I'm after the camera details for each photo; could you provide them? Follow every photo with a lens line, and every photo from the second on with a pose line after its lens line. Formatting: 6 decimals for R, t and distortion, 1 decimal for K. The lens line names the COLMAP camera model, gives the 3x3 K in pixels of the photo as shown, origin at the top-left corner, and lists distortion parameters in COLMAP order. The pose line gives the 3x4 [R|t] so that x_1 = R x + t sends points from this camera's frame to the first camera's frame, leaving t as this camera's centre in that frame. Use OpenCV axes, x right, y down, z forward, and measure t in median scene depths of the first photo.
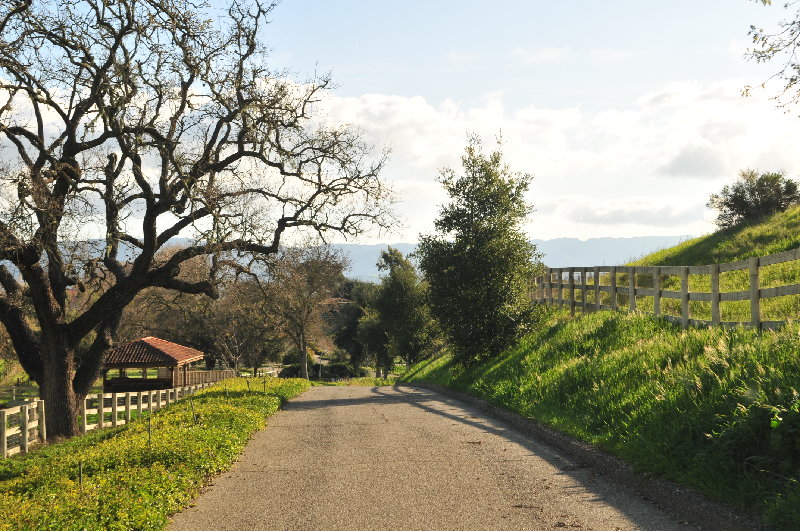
lens RADIAL K [[1284.3, 0, 400.0], [0, 1284.3, 265.5], [0, 0, 1]] dist [0.211710, -0.049356]
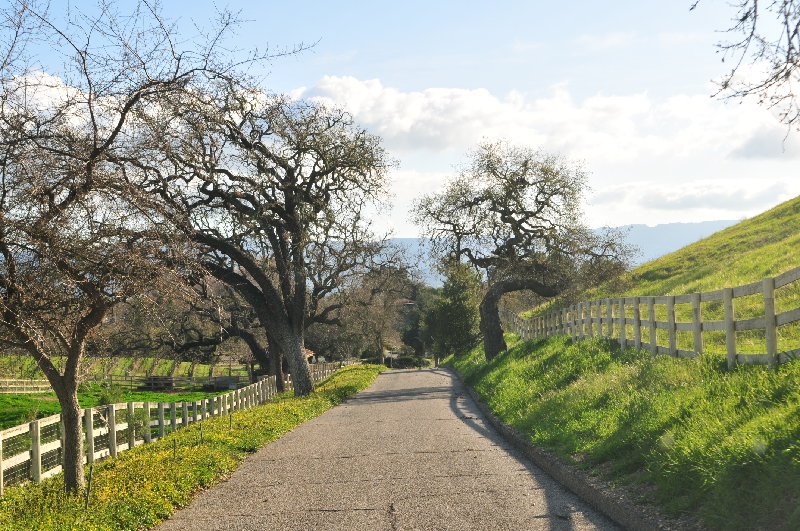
lens RADIAL K [[1284.3, 0, 400.0], [0, 1284.3, 265.5], [0, 0, 1]] dist [0.211710, -0.049356]
pose [[0.998275, -0.025306, -0.052984, 0.063514], [0.025594, 0.999661, 0.004766, -0.081476], [0.052846, -0.006114, 0.998584, -1.073168]]
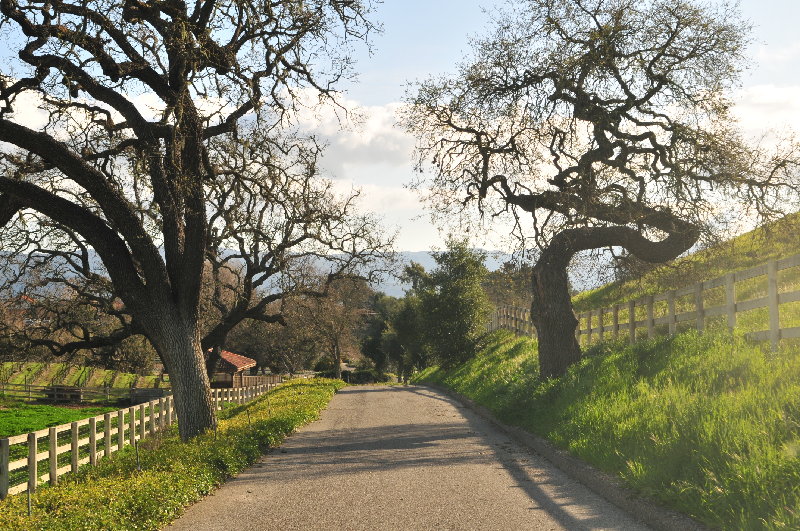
lens RADIAL K [[1284.3, 0, 400.0], [0, 1284.3, 265.5], [0, 0, 1]] dist [0.211710, -0.049356]
pose [[0.999801, 0.001606, -0.019900, 0.021896], [-0.001726, 0.999980, -0.006030, -0.036798], [0.019890, 0.006063, 0.999784, -0.518167]]
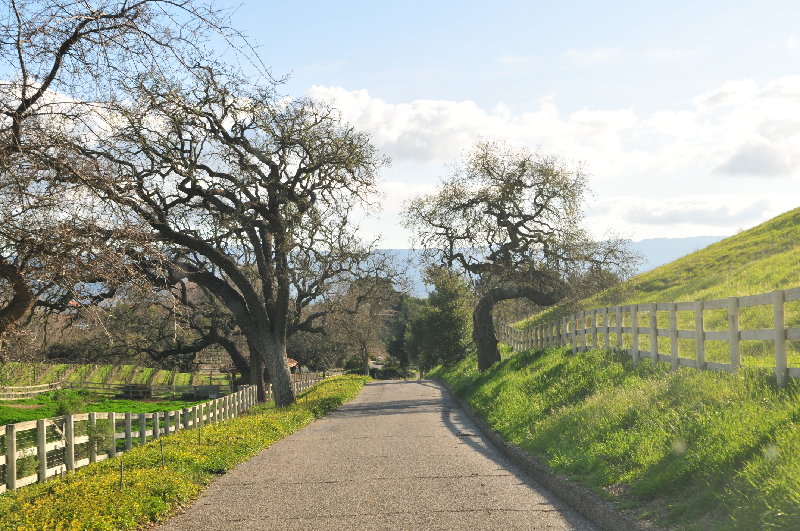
lens RADIAL K [[1284.3, 0, 400.0], [0, 1284.3, 265.5], [0, 0, 1]] dist [0.211710, -0.049356]
pose [[0.999084, -0.011568, -0.041191, 0.056292], [0.011430, 0.999928, -0.003586, -0.075622], [0.041230, 0.003112, 0.999145, -1.006543]]
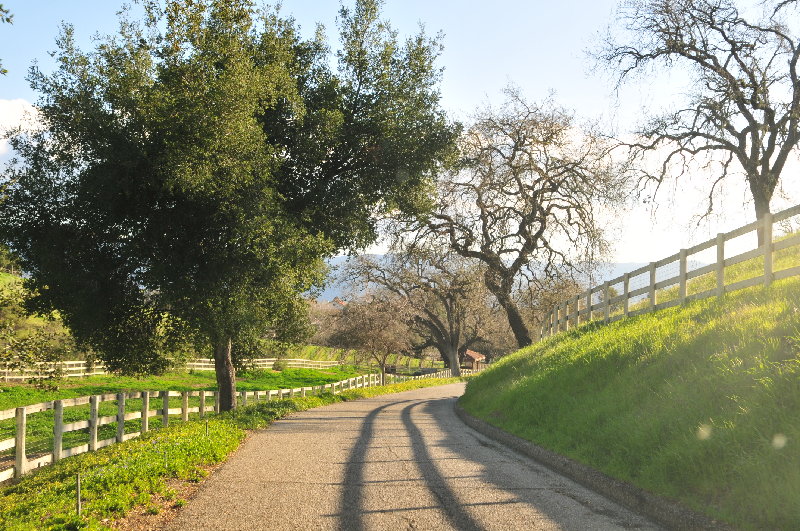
lens RADIAL K [[1087.2, 0, 400.0], [0, 1087.2, 265.5], [0, 0, 1]] dist [0.005640, 0.002865]
pose [[0.974306, 0.028703, -0.223390, 0.292437], [-0.030996, 0.999497, -0.006764, -0.173058], [0.223083, 0.013515, 0.974706, -2.114018]]
